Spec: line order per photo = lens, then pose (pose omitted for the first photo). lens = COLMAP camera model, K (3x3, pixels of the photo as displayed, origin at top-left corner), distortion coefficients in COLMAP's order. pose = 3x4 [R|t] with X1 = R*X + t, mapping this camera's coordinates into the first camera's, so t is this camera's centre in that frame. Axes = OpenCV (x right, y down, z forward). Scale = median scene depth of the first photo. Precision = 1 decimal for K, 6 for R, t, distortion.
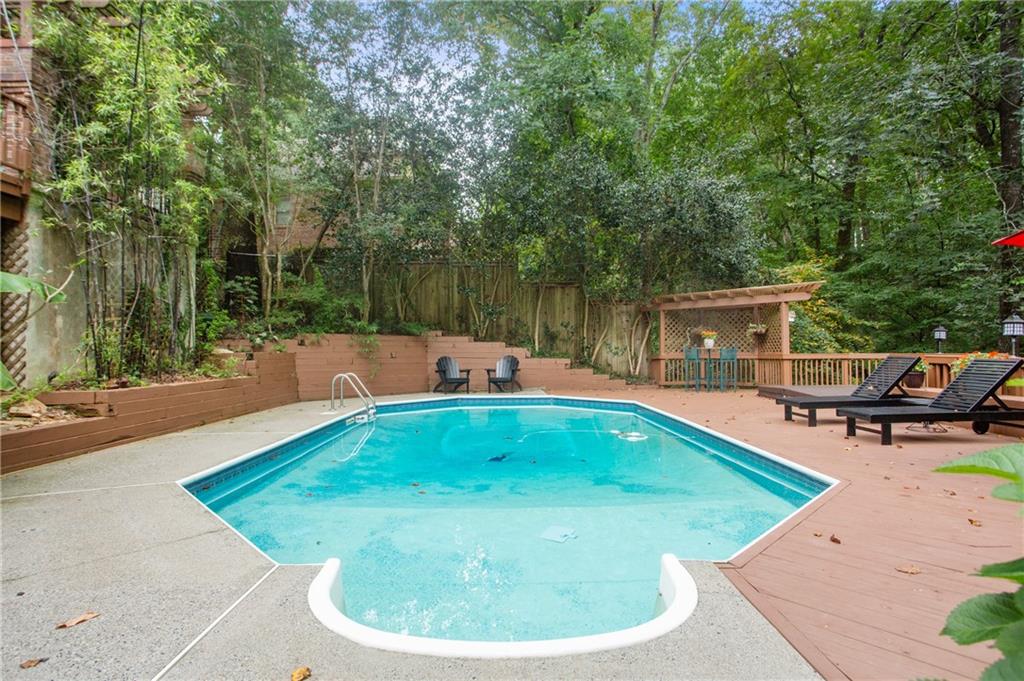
lens RADIAL K [[475.1, 0, 513.1], [0, 475.1, 331.6], [0, 0, 1]] dist [-0.113325, 0.000264]
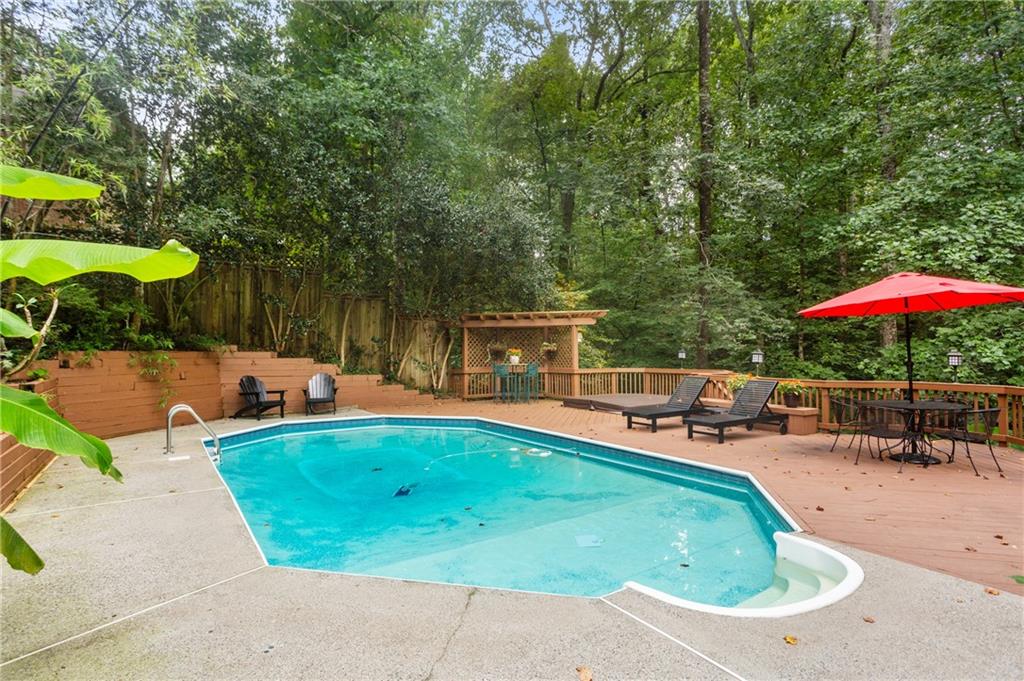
lens RADIAL K [[499.9, 0, 512.0], [0, 499.9, 340.5], [0, 0, 1]] dist [-0.103584, 0.000515]
pose [[0.819043, 0.012664, 0.573592, -0.271642], [-0.023325, 0.999665, 0.011234, -0.034734], [-0.573258, -0.022580, 0.819064, 0.025955]]
